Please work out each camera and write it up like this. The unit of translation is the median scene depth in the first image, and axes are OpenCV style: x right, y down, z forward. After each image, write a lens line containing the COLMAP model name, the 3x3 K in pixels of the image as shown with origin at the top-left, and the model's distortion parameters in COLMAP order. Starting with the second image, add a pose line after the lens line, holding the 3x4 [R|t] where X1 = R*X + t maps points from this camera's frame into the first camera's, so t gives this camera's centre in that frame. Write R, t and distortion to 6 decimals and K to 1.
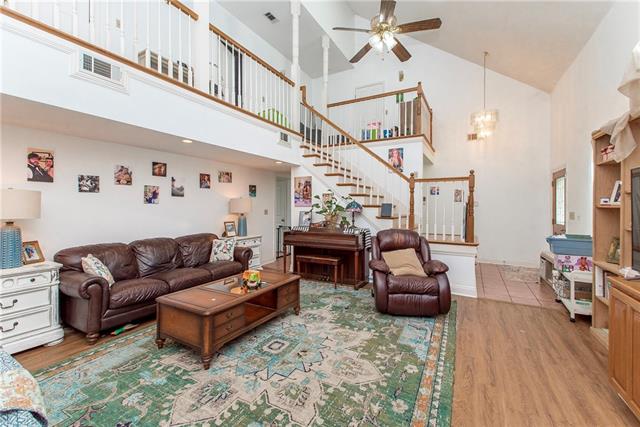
lens RADIAL K [[287.0, 0, 322.2], [0, 287.0, 208.7], [0, 0, 1]] dist [0.007563, -0.001070]
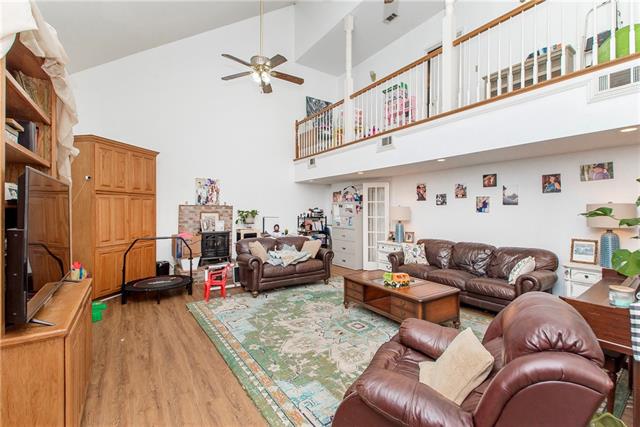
lens RADIAL K [[287.0, 0, 322.2], [0, 287.0, 209.4], [0, 0, 1]] dist [0.007563, -0.001070]
pose [[-0.486945, -0.001749, -0.873431, 0.916764], [-0.006519, 0.999977, 0.001632, -0.036024], [0.873408, 0.006488, -0.486946, 1.317186]]
